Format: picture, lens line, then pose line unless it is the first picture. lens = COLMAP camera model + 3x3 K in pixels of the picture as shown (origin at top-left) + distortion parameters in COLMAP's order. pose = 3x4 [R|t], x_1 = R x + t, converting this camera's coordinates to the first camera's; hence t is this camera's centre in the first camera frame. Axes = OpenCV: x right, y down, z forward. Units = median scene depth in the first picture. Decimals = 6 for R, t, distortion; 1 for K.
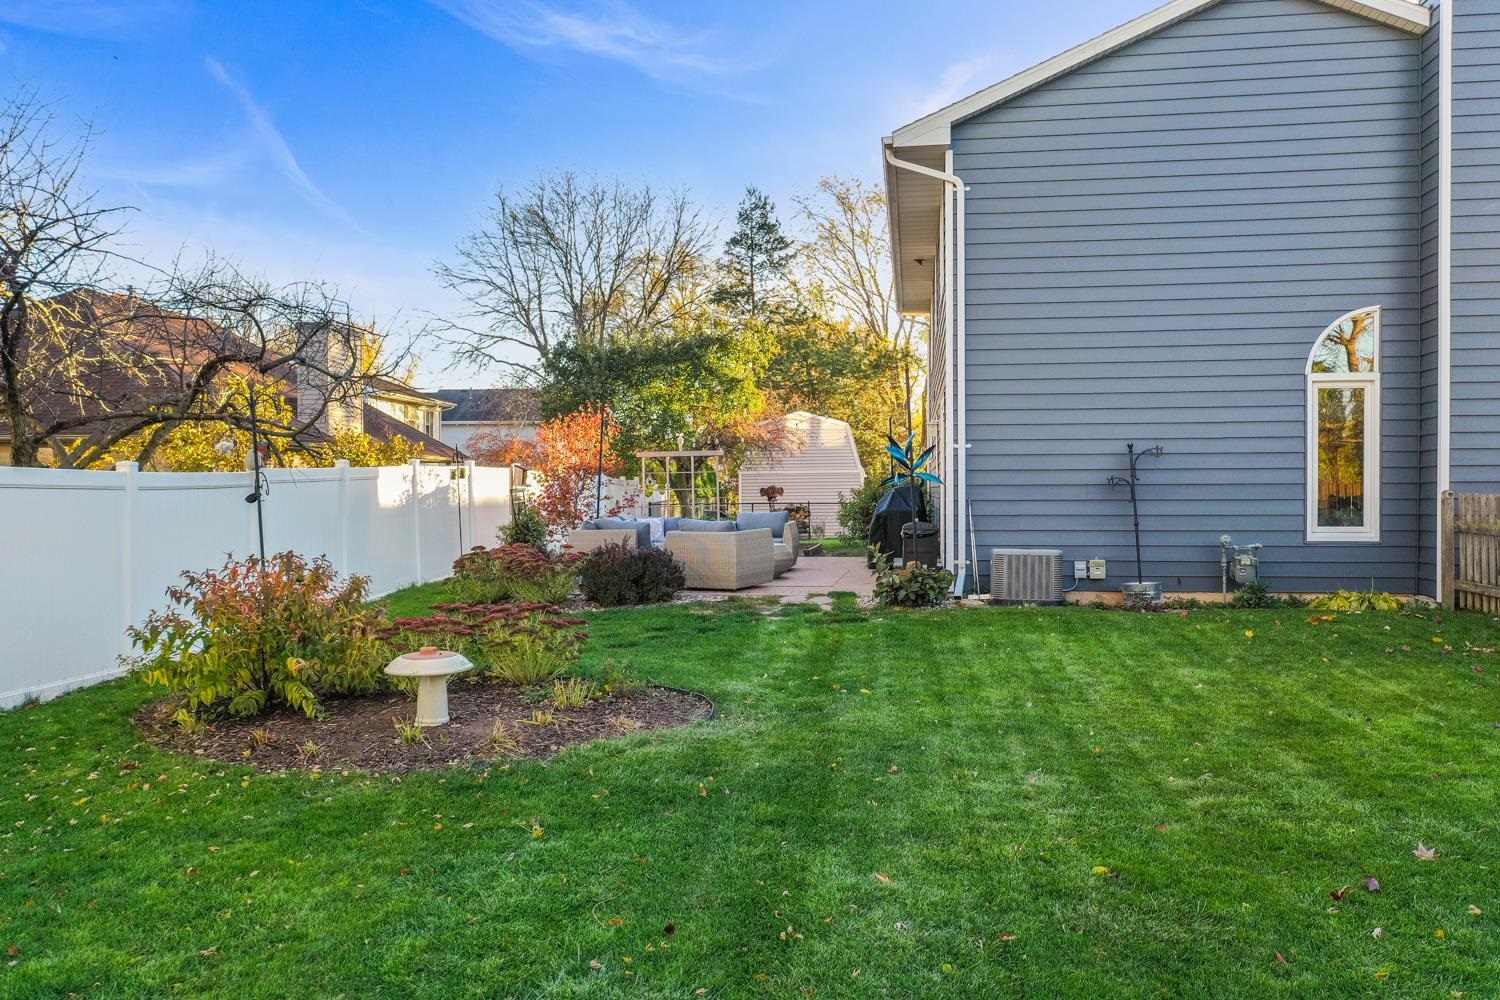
lens RADIAL K [[1210.2, 0, 750.2], [0, 1210.2, 501.0], [0, 0, 1]] dist [0.022558, 0.004455]
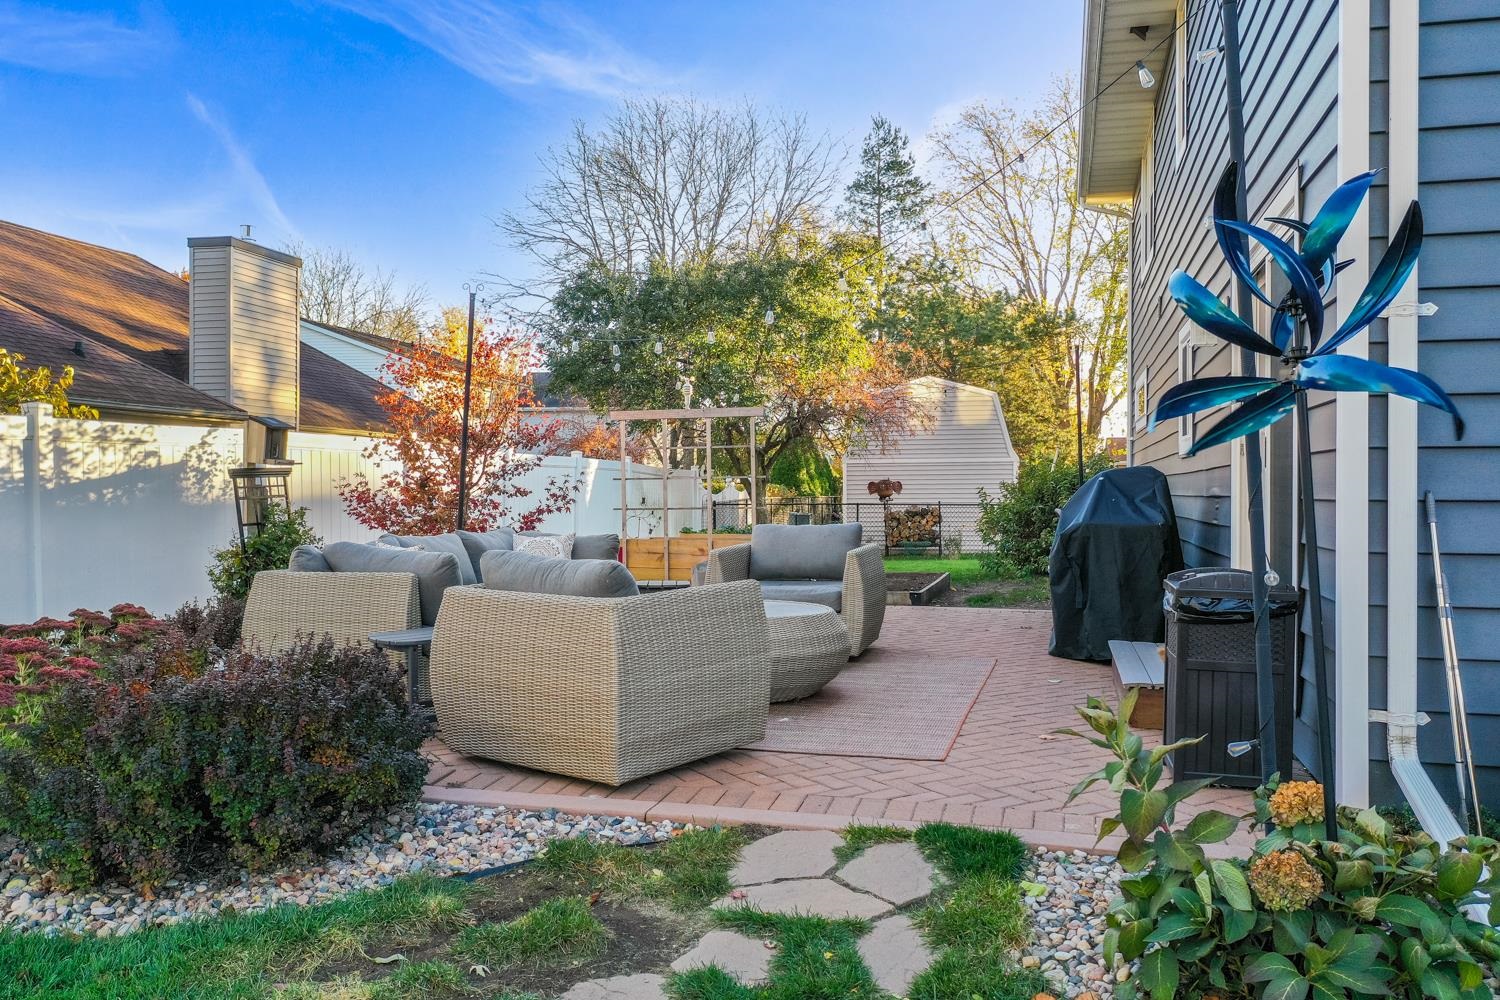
lens RADIAL K [[1210.2, 0, 750.2], [0, 1210.2, 501.0], [0, 0, 1]] dist [0.022558, 0.004455]
pose [[0.992845, 0.006711, -0.119219, 0.015305], [-0.006659, 0.999977, 0.000840, 0.000045], [0.119222, -0.000040, 0.992868, 0.187452]]
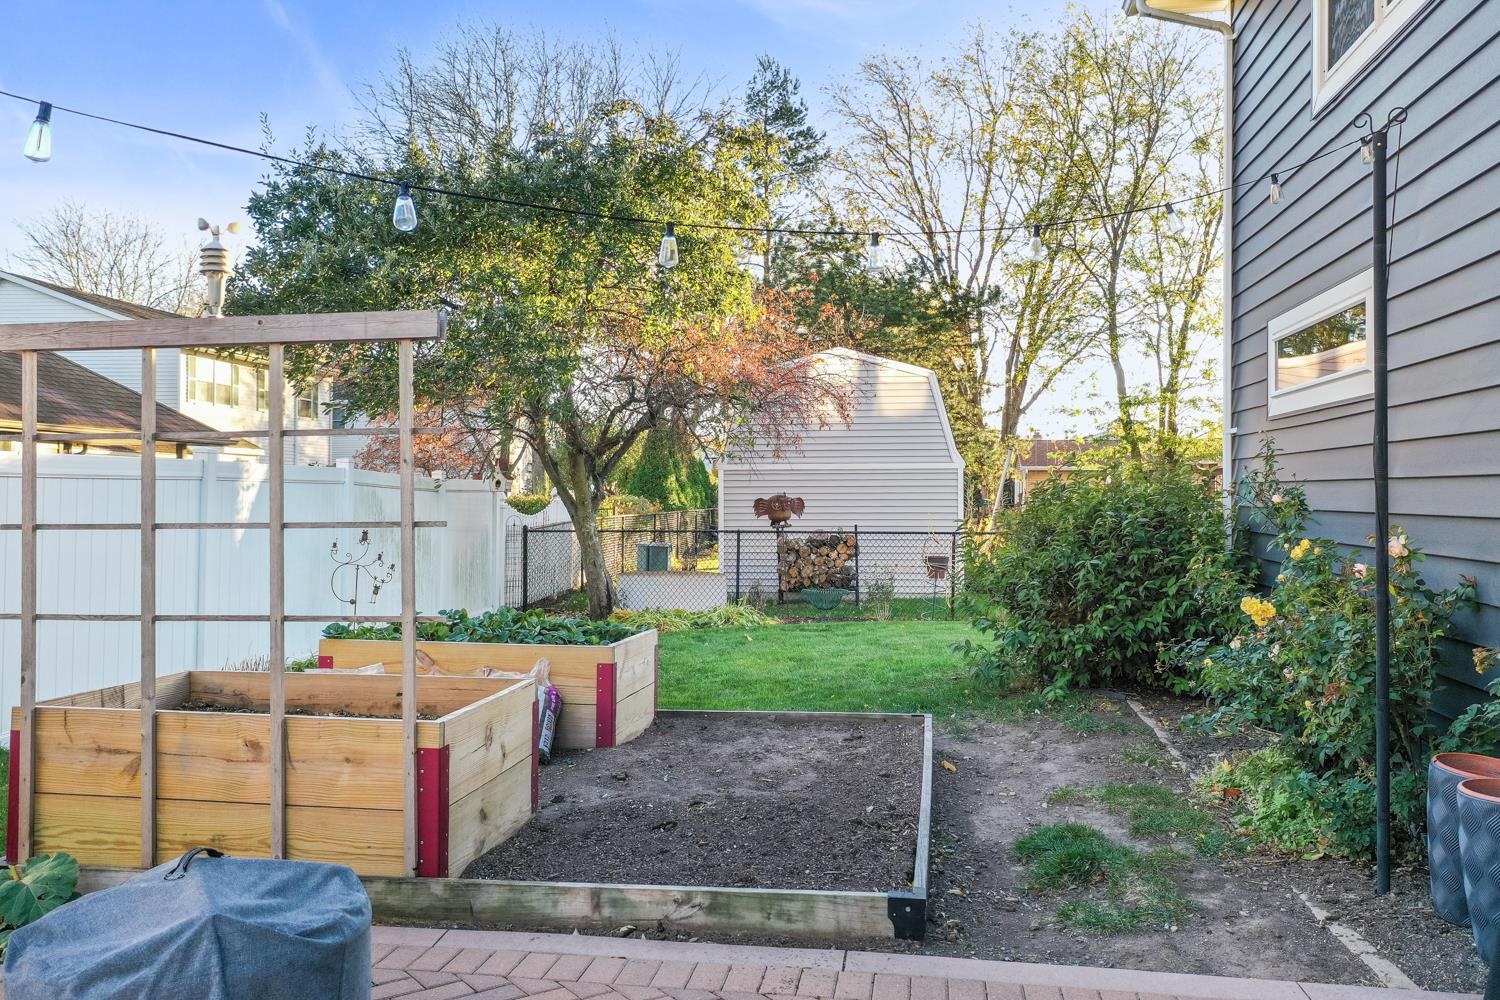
lens RADIAL K [[1210.2, 0, 750.2], [0, 1210.2, 501.0], [0, 0, 1]] dist [0.022558, 0.004455]
pose [[0.999698, 0.008750, -0.022963, 0.011072], [-0.008808, 0.999958, -0.002436, -0.005505], [0.022940, 0.002638, 0.999733, 0.336354]]
